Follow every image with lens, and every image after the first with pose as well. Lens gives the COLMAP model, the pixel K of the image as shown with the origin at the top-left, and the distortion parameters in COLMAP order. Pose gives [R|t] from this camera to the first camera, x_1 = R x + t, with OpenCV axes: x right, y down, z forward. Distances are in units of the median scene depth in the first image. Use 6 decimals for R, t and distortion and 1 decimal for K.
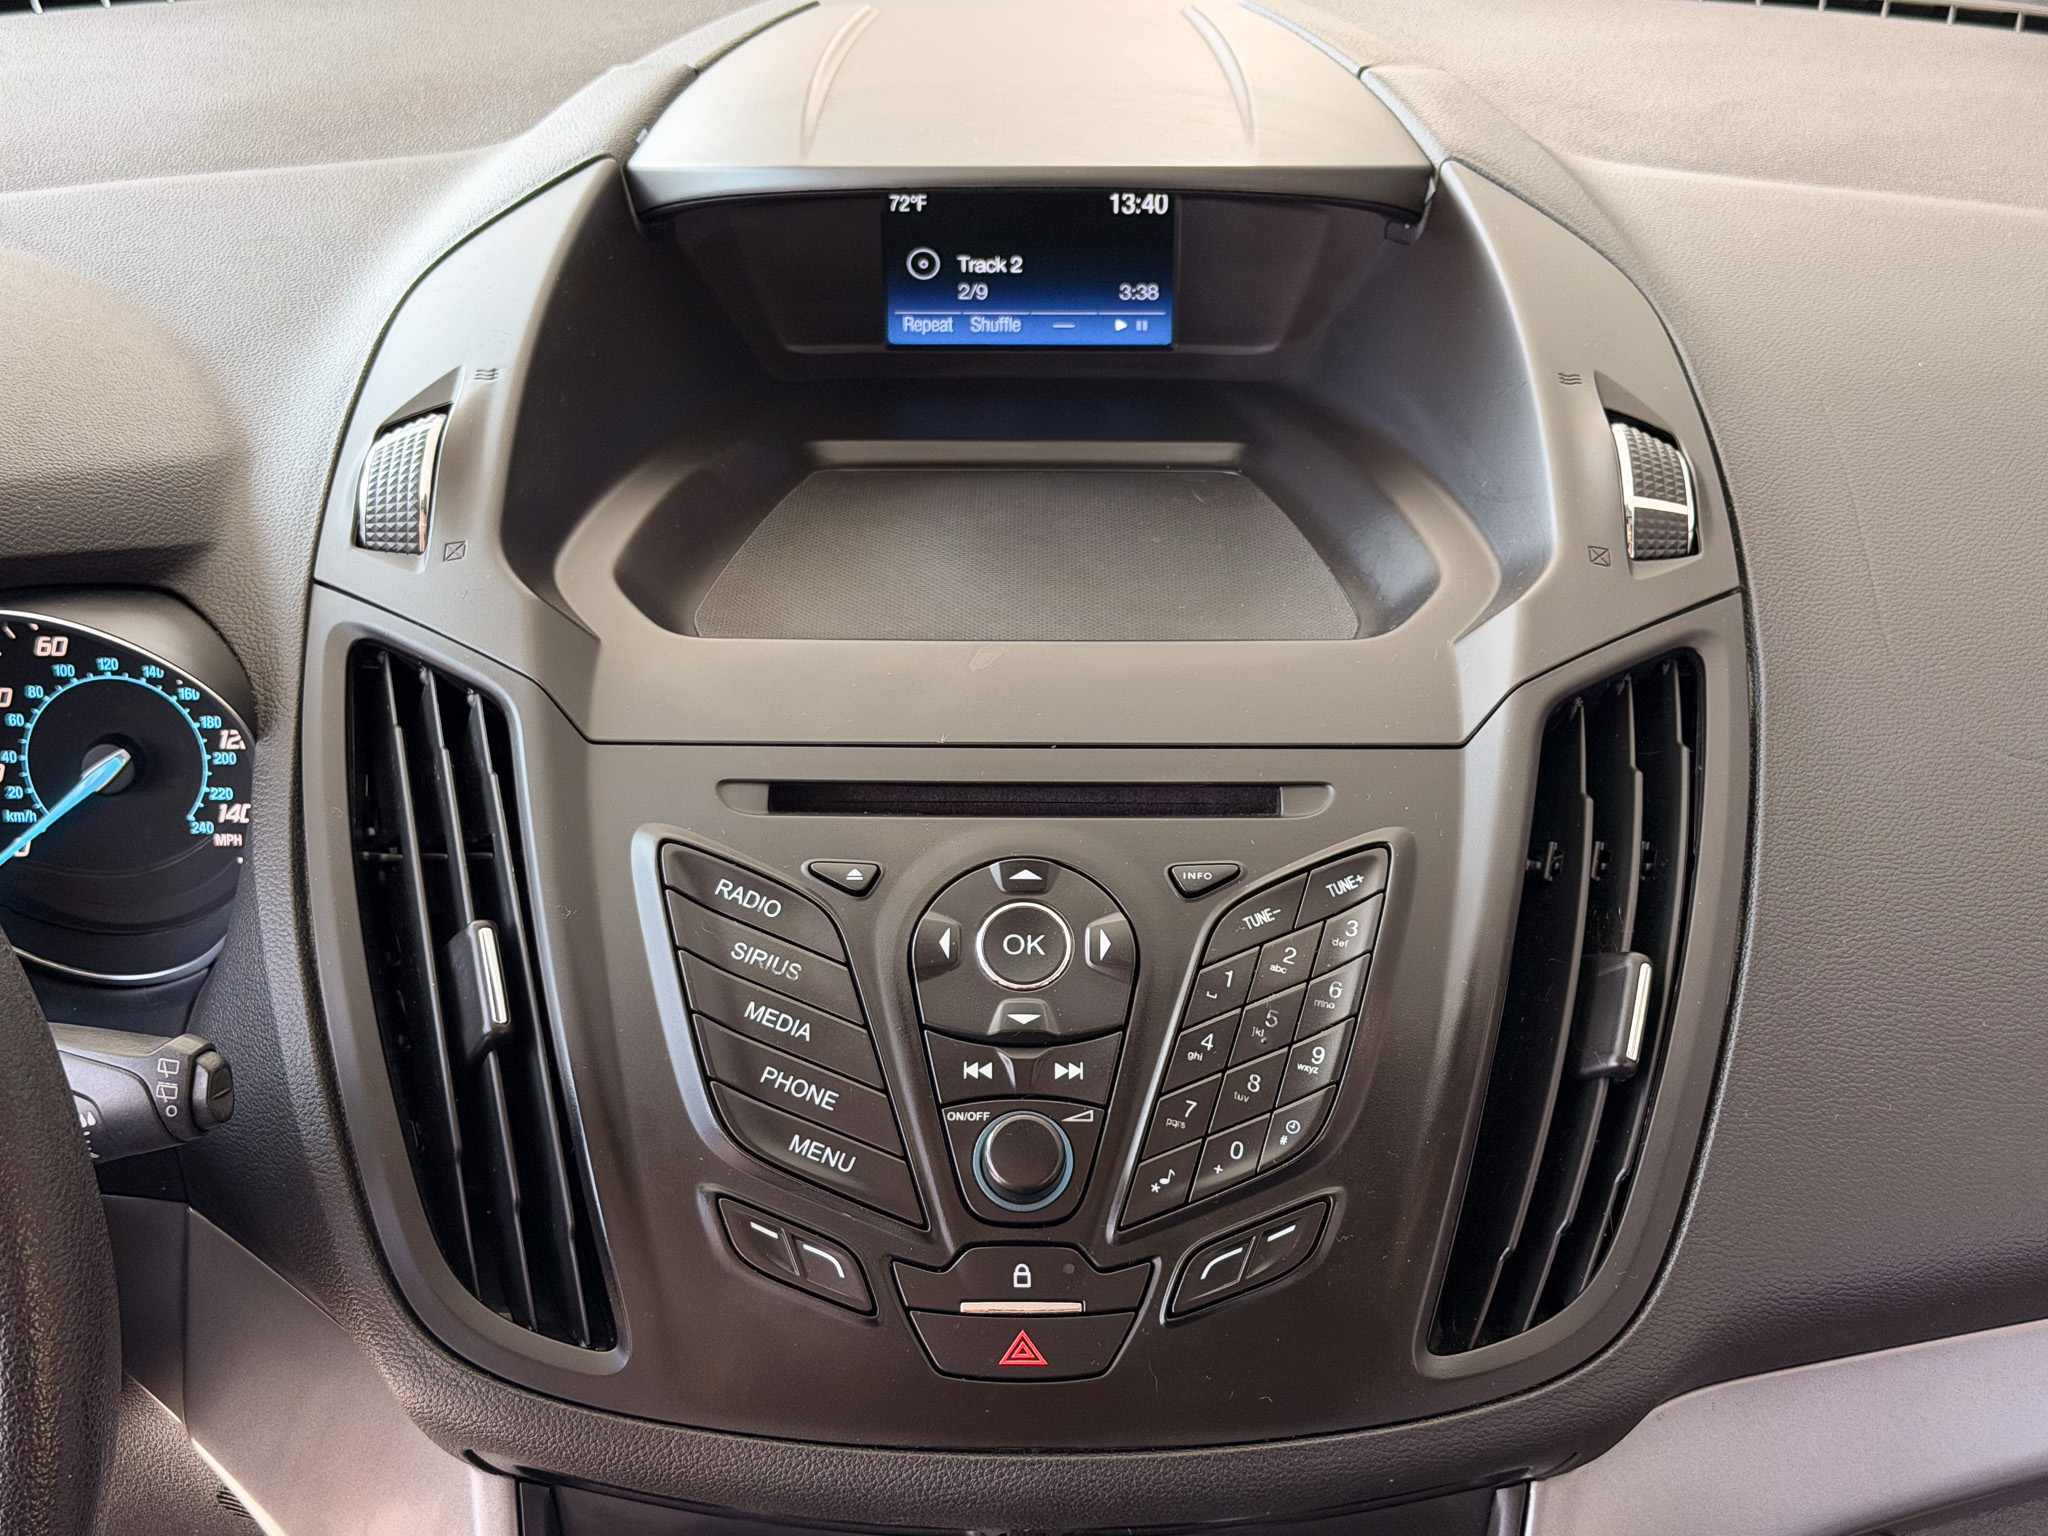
lens RADIAL K [[3039.0, 0, 1053.0], [0, 3039.0, 766.4], [0, 0, 1]] dist [0.137287, -0.100219]
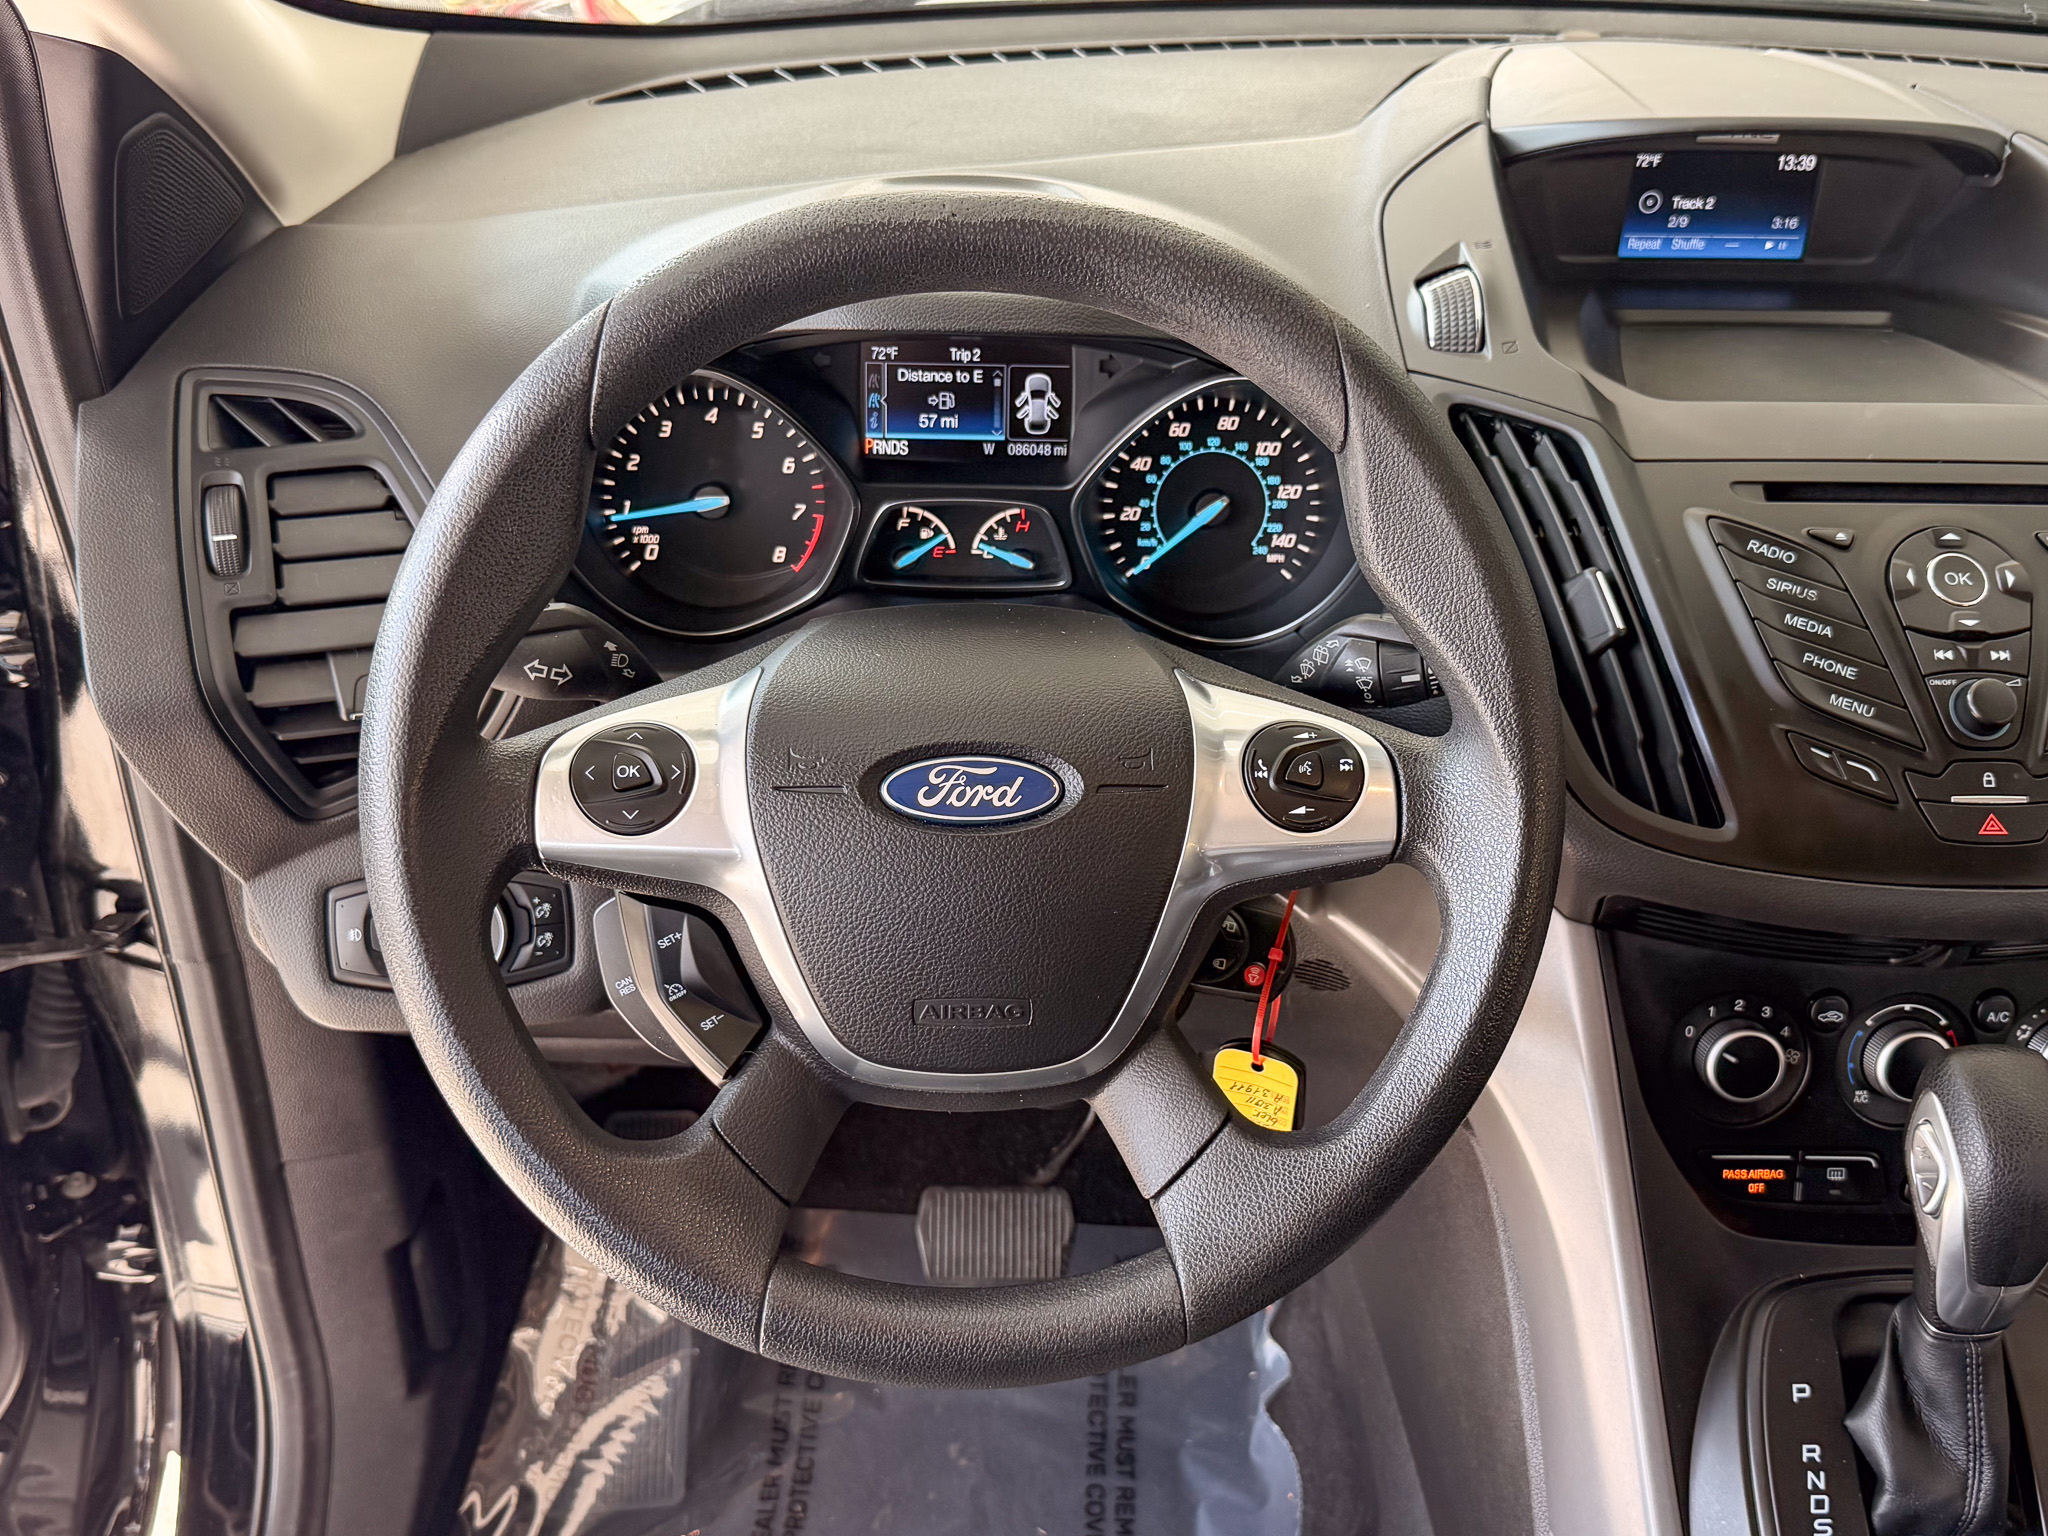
lens RADIAL K [[2058.4, 0, 1024.0], [0, 2058.4, 768.0], [0, 0, 1]] dist [0.169304, -0.414313]
pose [[0.999401, 0.000784, 0.034602, -0.439406], [-0.001217, 0.999921, 0.012490, 0.119400], [-0.034589, -0.012524, 0.999323, -0.049529]]
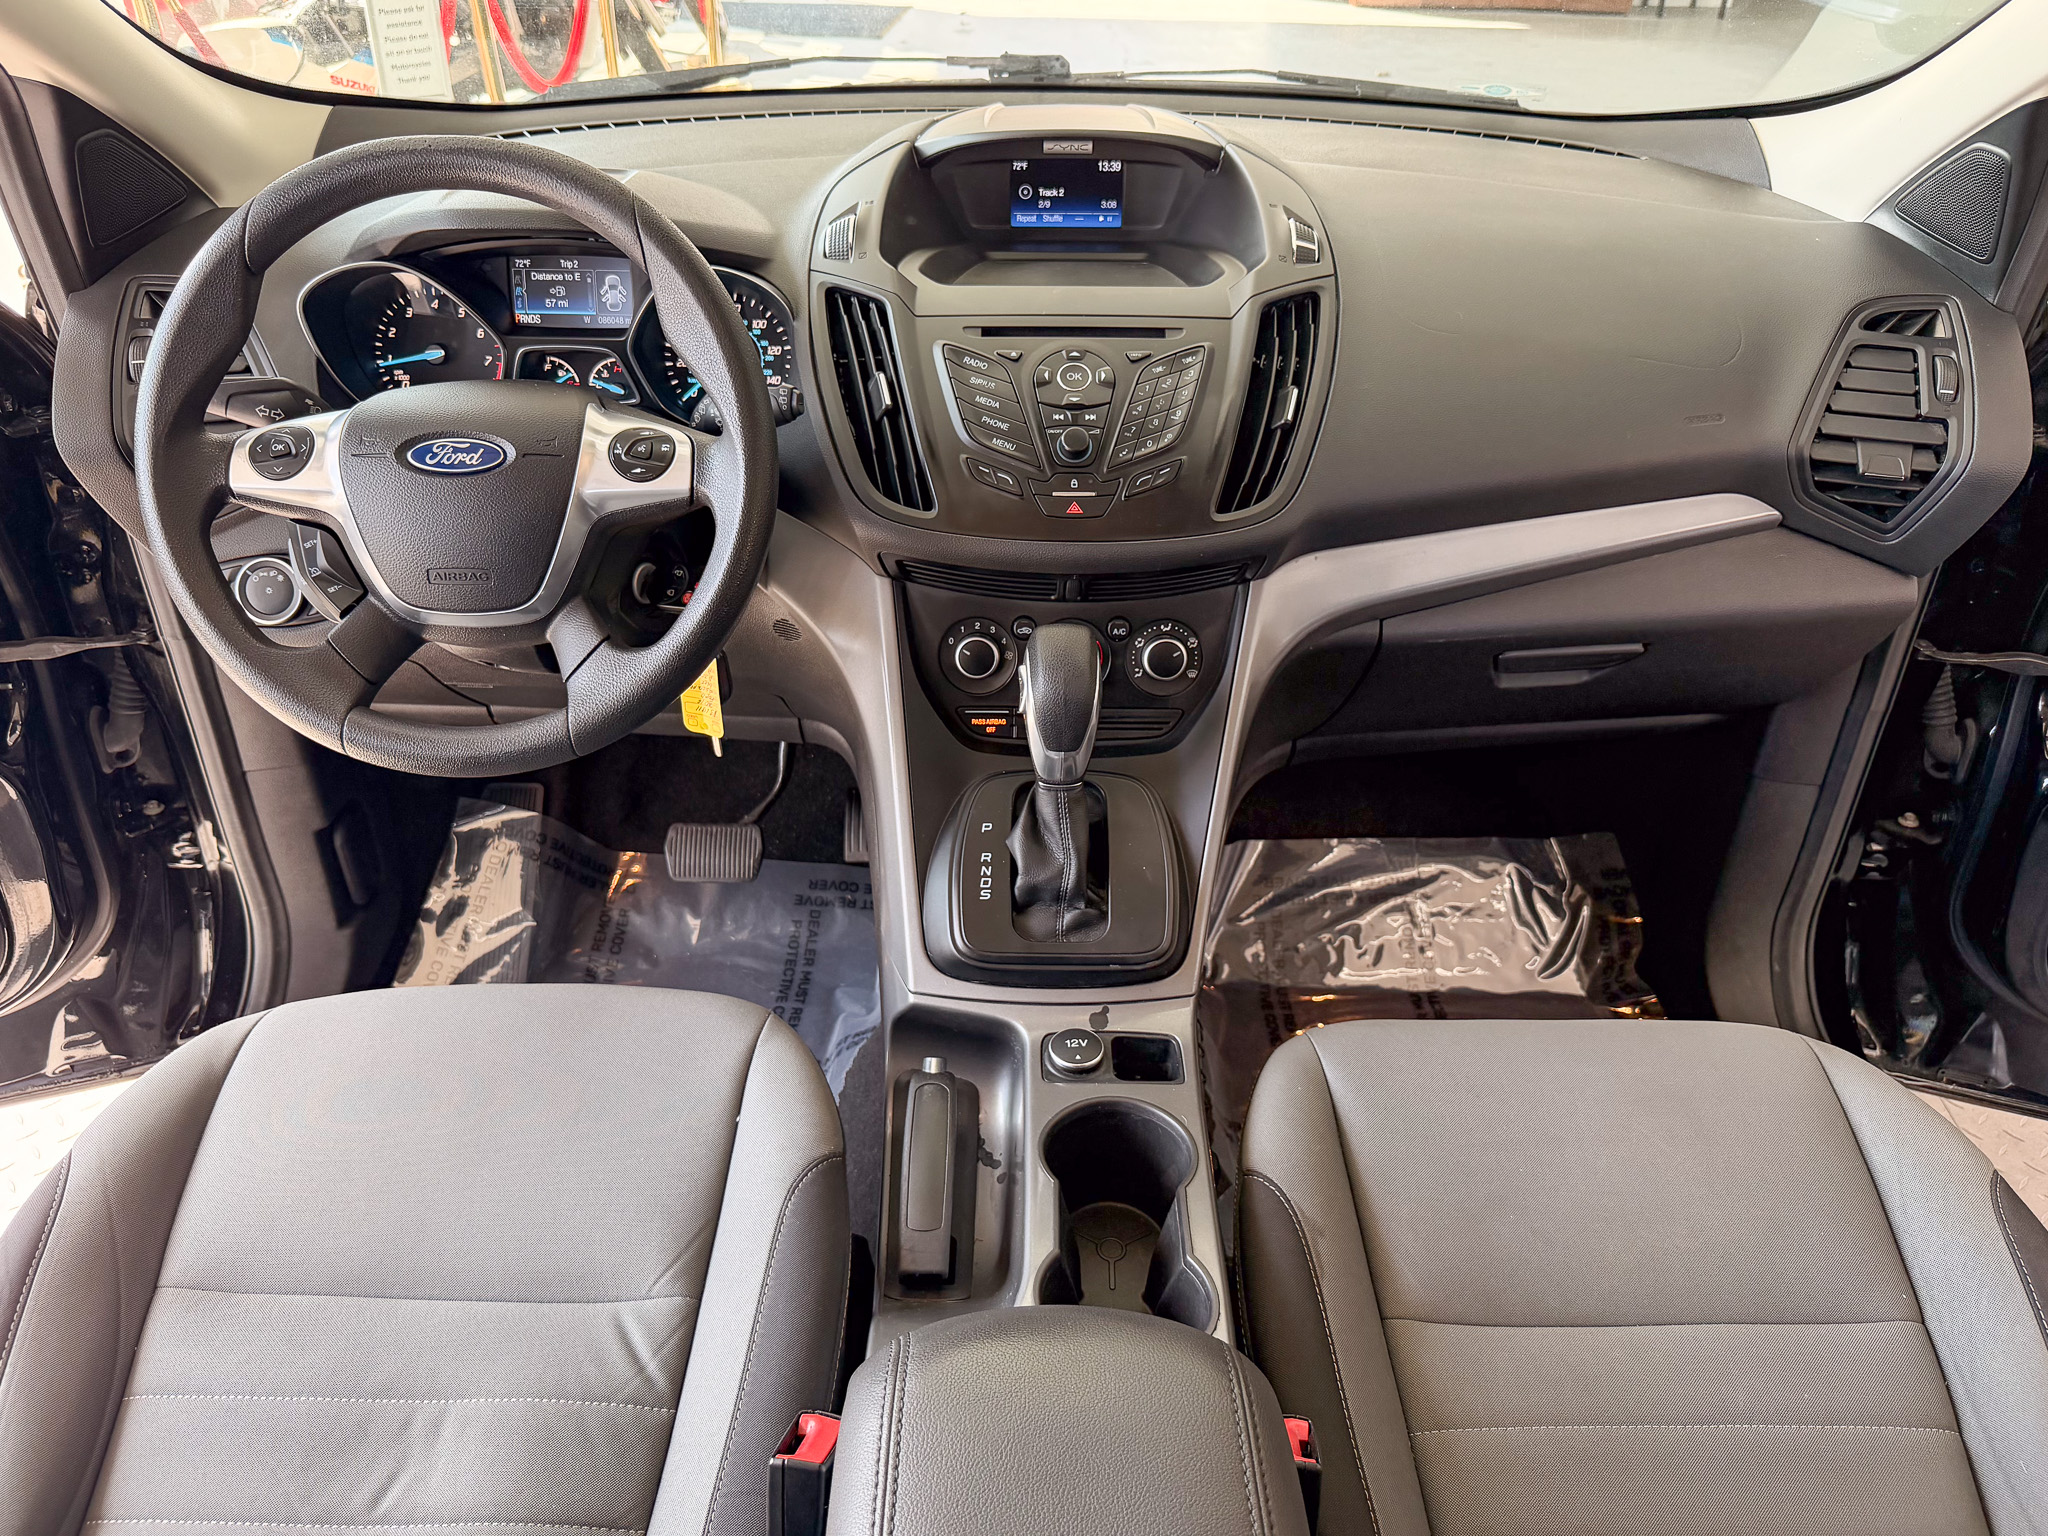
lens RADIAL K [[1522.7, 0, 1029.5], [0, 1522.7, 759.8], [0, 0, 1]] dist [0.180287, -0.459224]
pose [[0.999987, 0.004996, 0.000343, -0.041536], [-0.005003, 0.999621, 0.027059, 0.312981], [-0.000208, -0.027060, 0.999634, -0.359683]]
